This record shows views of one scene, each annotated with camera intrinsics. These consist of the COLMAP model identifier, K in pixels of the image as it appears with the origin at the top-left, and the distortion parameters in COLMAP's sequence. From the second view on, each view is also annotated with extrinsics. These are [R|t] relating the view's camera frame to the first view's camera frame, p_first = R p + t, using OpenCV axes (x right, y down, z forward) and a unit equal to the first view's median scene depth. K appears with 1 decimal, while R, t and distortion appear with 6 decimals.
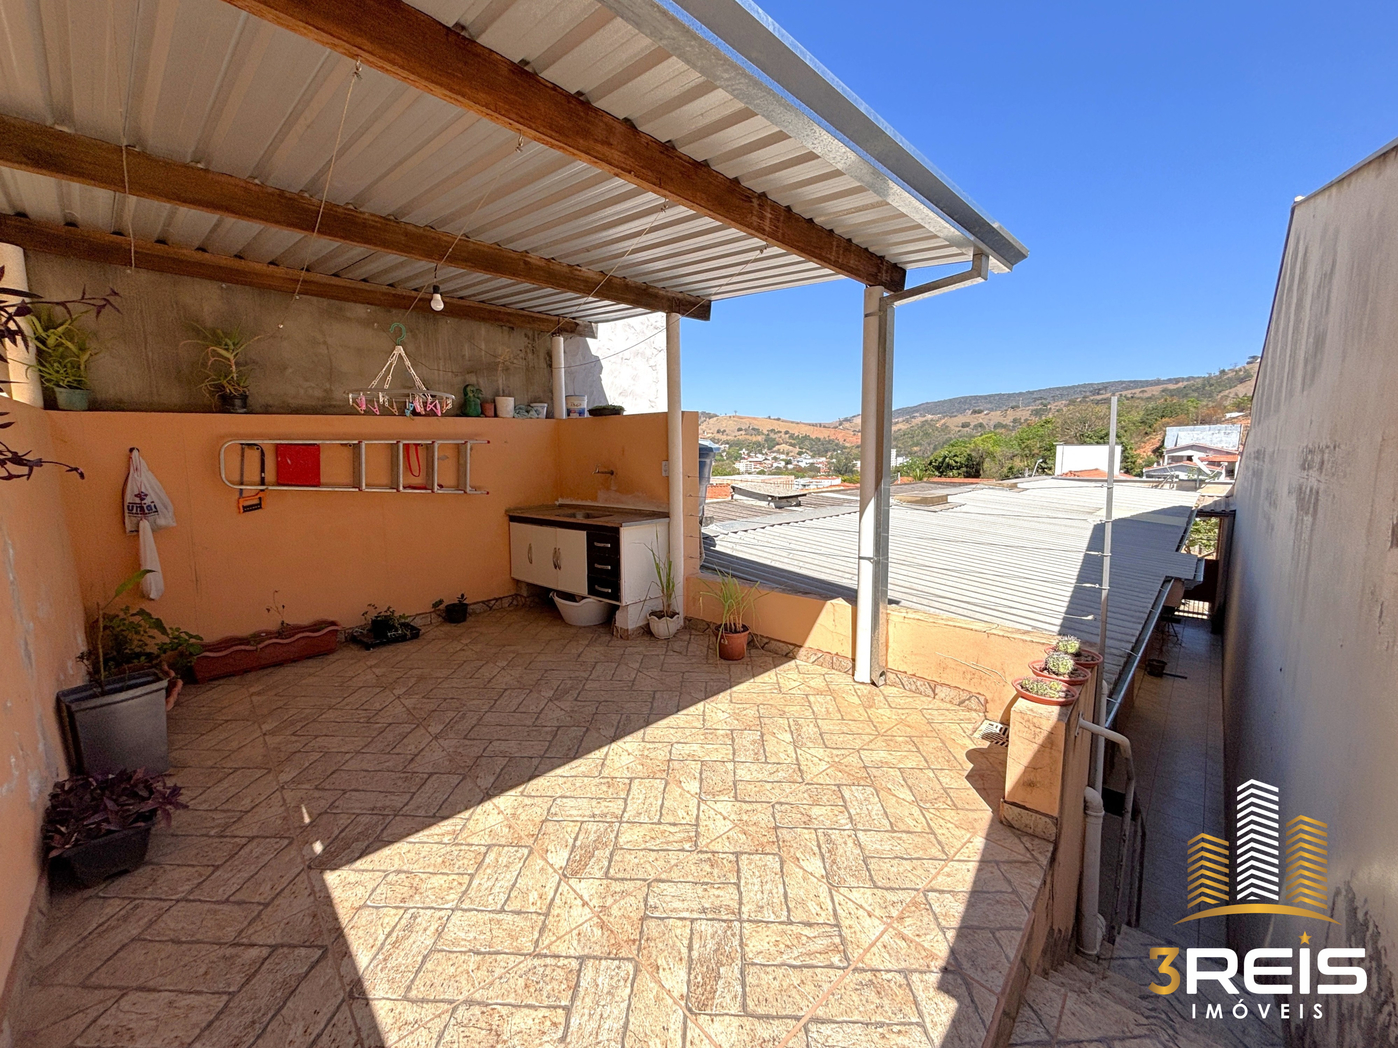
lens RADIAL K [[567.2, 0, 688.2], [0, 567.2, 523.0], [0, 0, 1]] dist [0.010122, 0.000091]
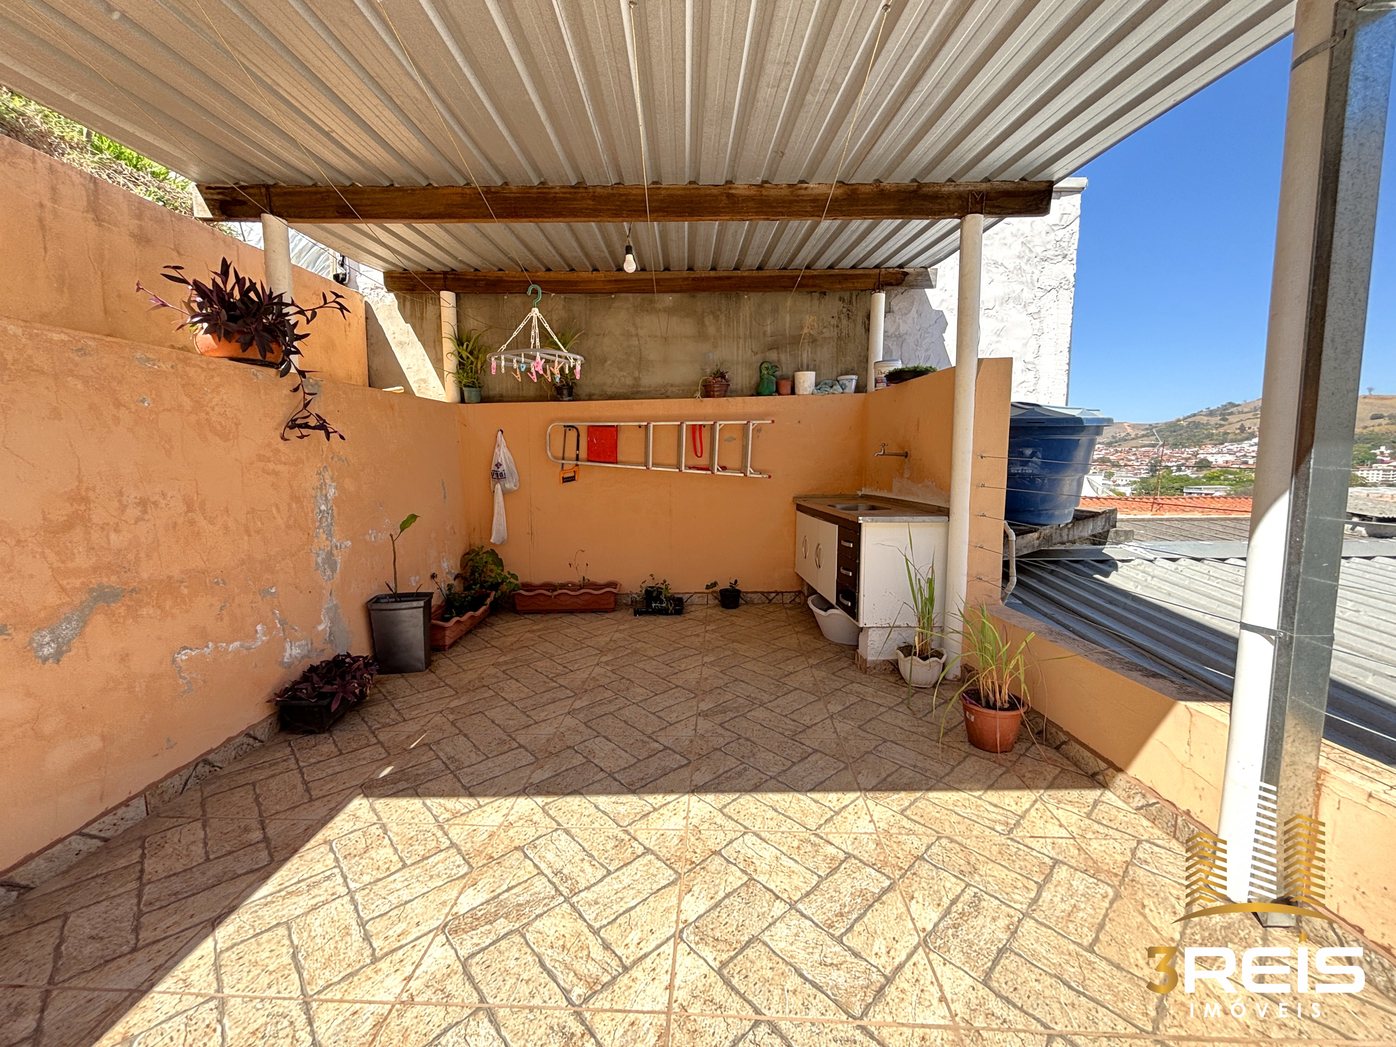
lens RADIAL K [[569.7, 0, 698.0], [0, 569.7, 523.5], [0, 0, 1]] dist [0.006061, -0.000049]
pose [[0.713816, 0.085797, -0.695058, 0.263032], [-0.086722, 0.995658, 0.033840, 0.001570], [0.694944, 0.036121, 0.718156, 0.317884]]
